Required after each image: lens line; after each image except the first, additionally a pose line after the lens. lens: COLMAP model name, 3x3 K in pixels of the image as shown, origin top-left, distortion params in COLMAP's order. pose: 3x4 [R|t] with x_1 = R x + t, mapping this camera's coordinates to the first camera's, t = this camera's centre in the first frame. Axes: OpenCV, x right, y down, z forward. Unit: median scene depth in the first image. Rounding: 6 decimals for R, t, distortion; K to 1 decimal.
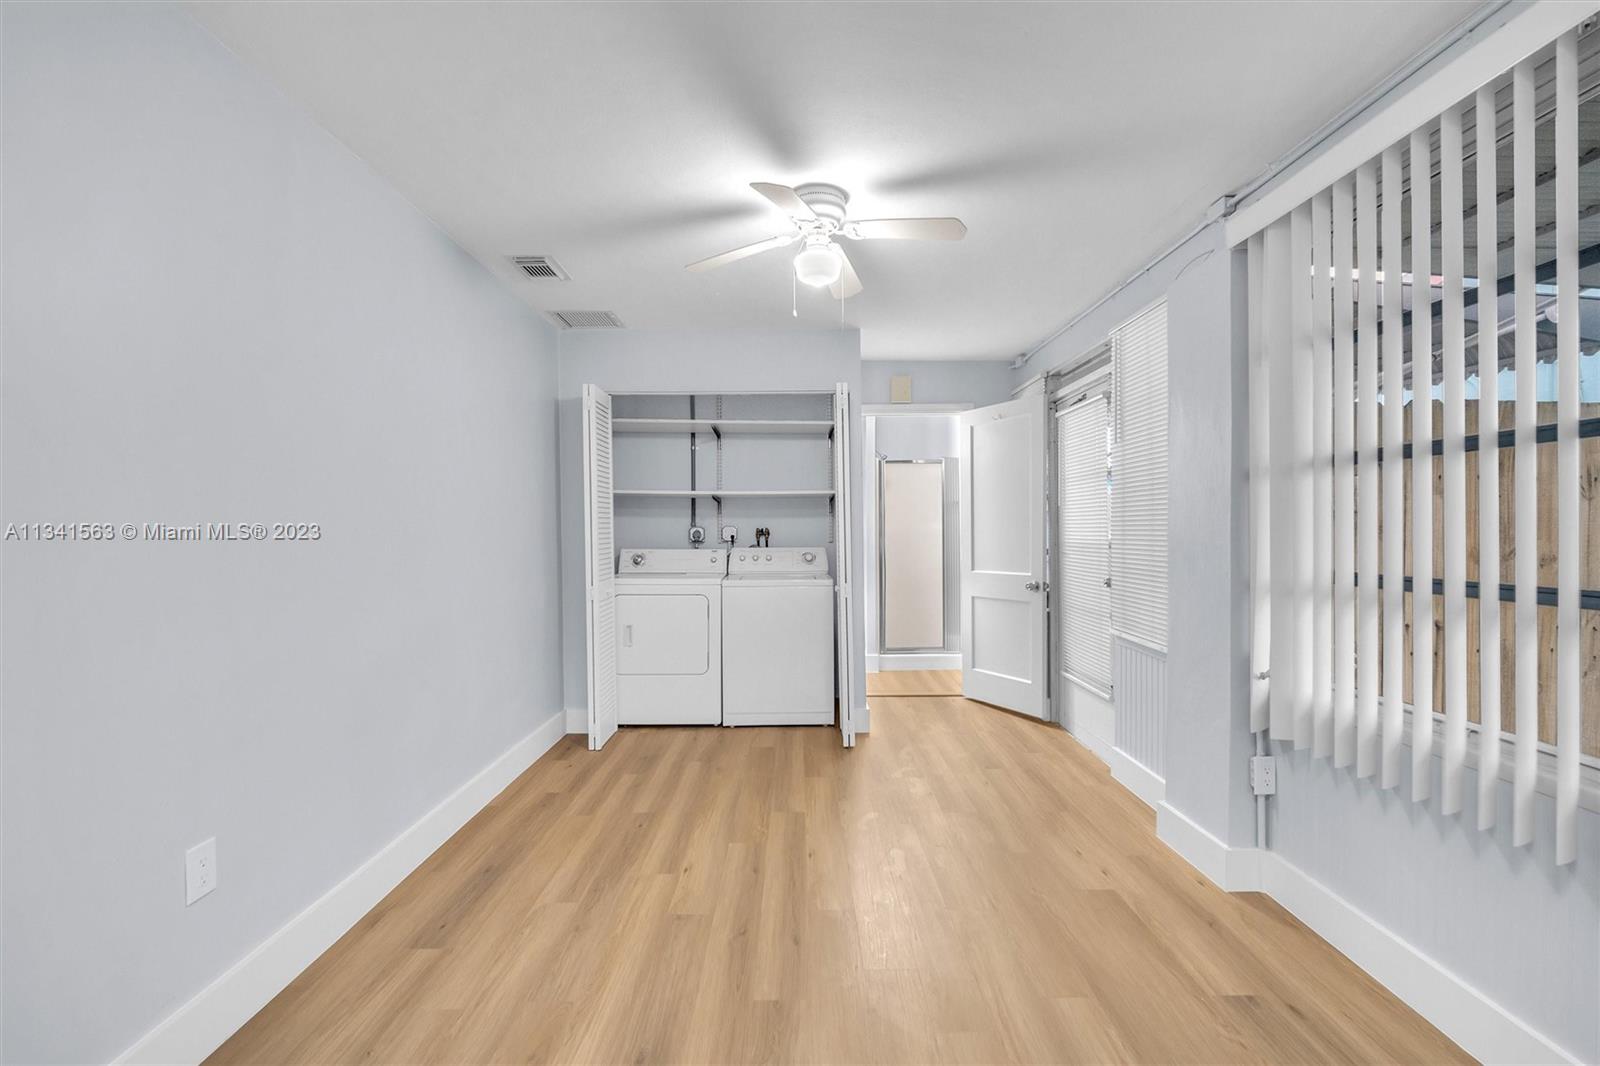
lens RADIAL K [[715.4, 0, 798.5], [0, 715.4, 527.6], [0, 0, 1]] dist [-0.000786, 0.000101]
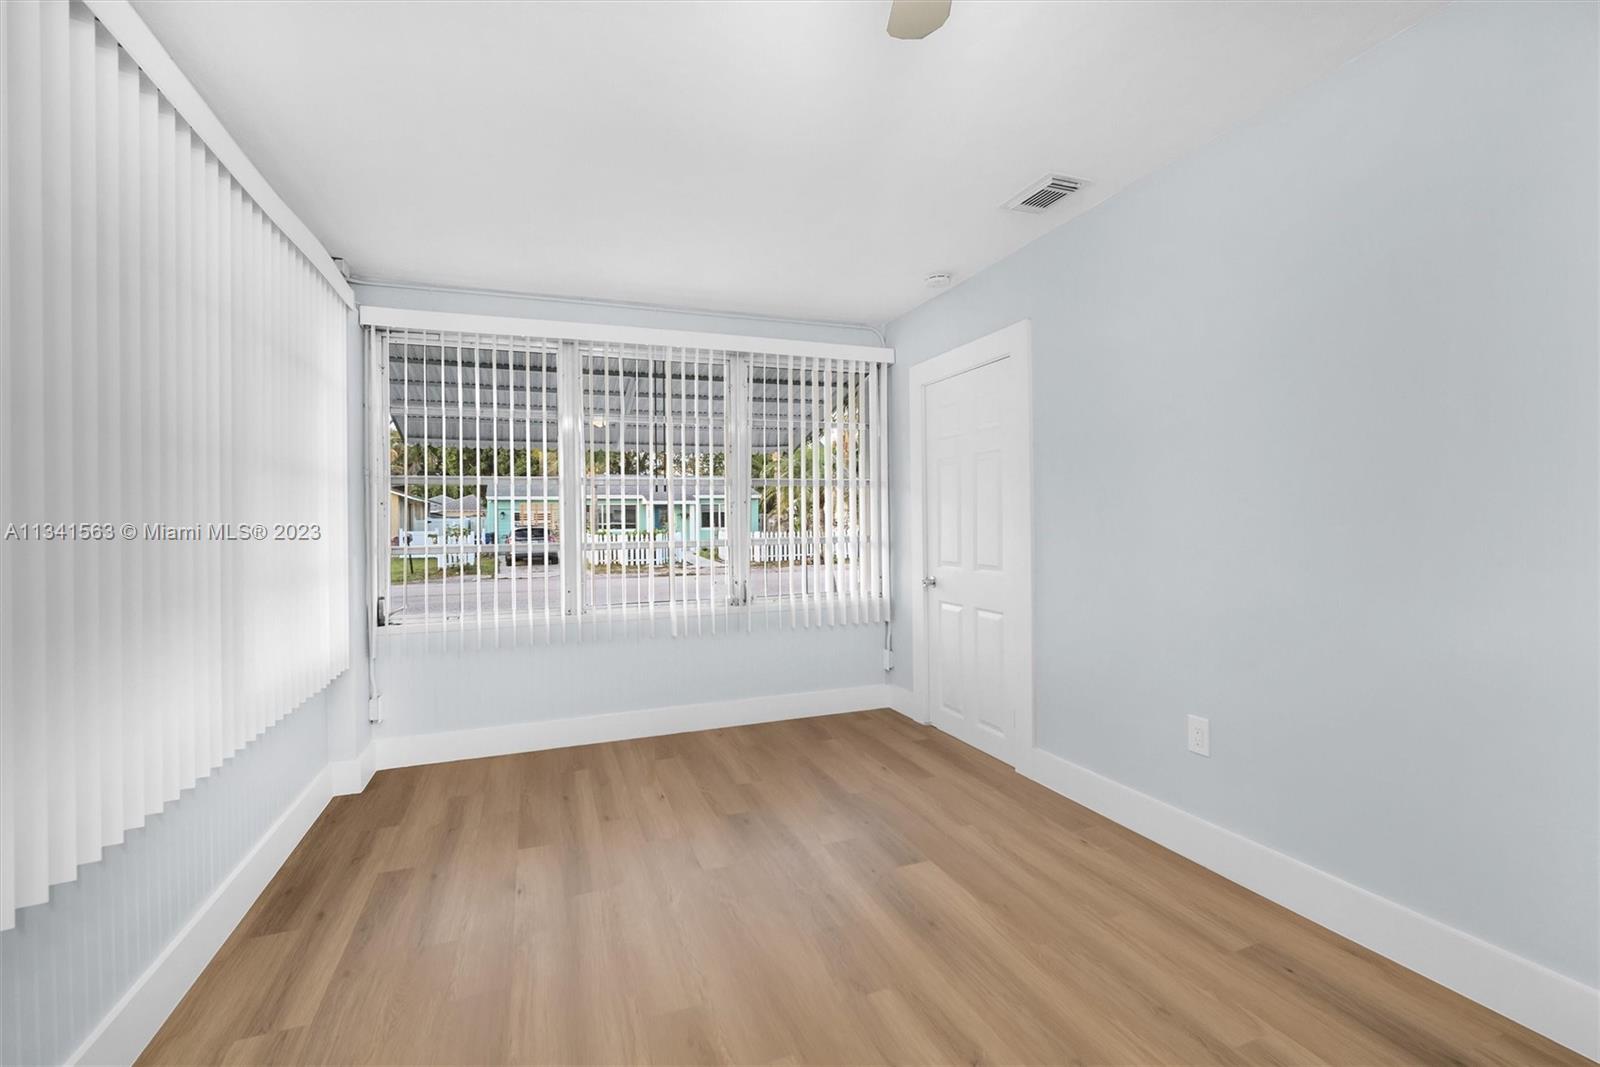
lens RADIAL K [[715.4, 0, 798.5], [0, 715.4, 528.1], [0, 0, 1]] dist [-0.000786, 0.000101]
pose [[-0.937521, 0.014952, -0.347608, 0.364936], [0.013485, 0.999887, 0.006640, 0.034251], [0.347668, 0.001538, -0.937616, 1.805191]]
